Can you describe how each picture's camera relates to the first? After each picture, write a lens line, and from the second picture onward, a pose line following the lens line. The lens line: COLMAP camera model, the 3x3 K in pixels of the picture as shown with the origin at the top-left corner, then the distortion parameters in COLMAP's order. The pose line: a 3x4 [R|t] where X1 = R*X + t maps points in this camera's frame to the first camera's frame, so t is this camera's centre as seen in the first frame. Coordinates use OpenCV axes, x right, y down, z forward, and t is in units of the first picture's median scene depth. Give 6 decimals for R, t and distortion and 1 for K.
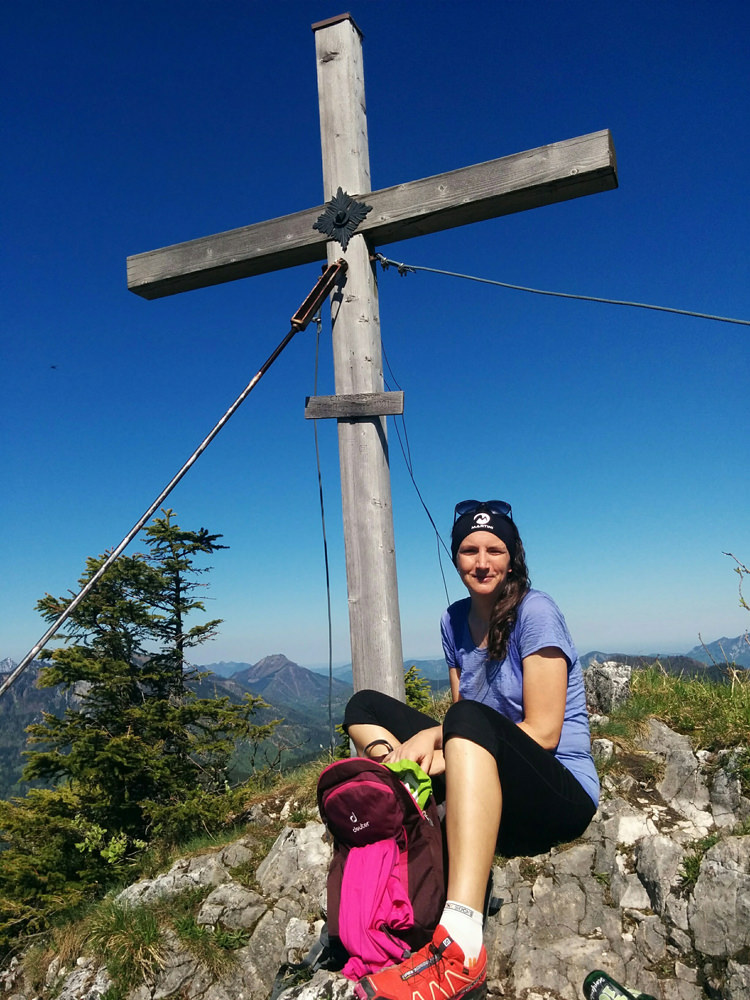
lens RADIAL K [[905.0, 0, 375.0], [0, 905.0, 500.0], [0, 0, 1]] dist [0.081888, -0.135573]
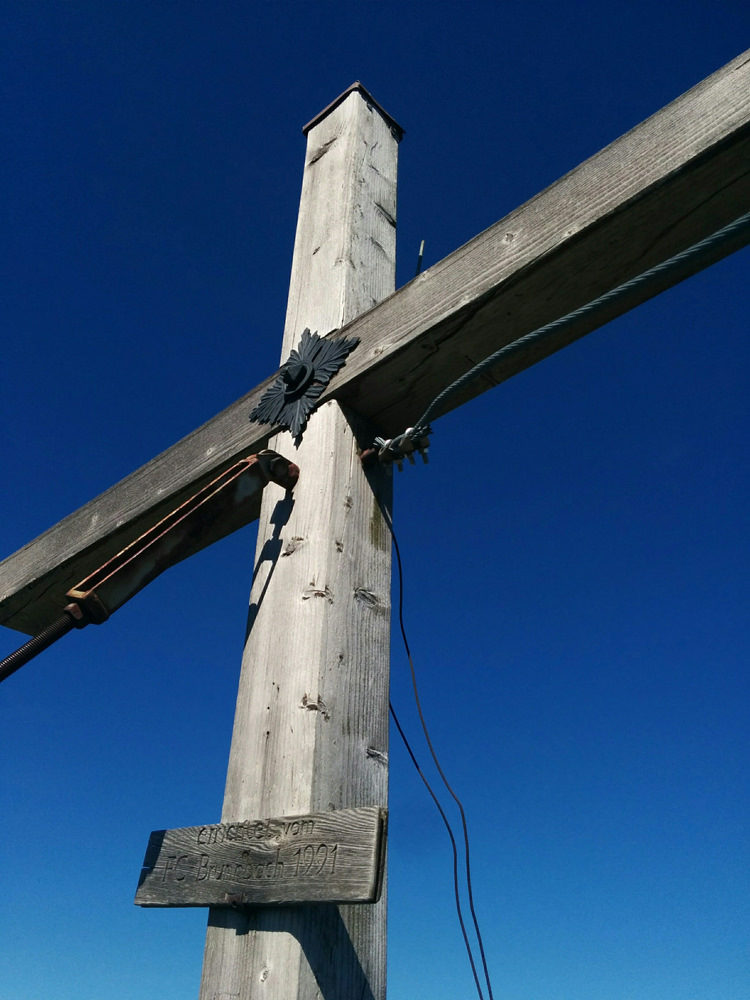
lens RADIAL K [[905.0, 0, 375.0], [0, 905.0, 500.0], [0, 0, 1]] dist [0.081888, -0.135573]
pose [[0.960263, -0.104702, -0.258714, 0.101032], [-0.018534, 0.900998, -0.433427, -0.079215], [0.278482, 0.420999, 0.863254, 0.678363]]
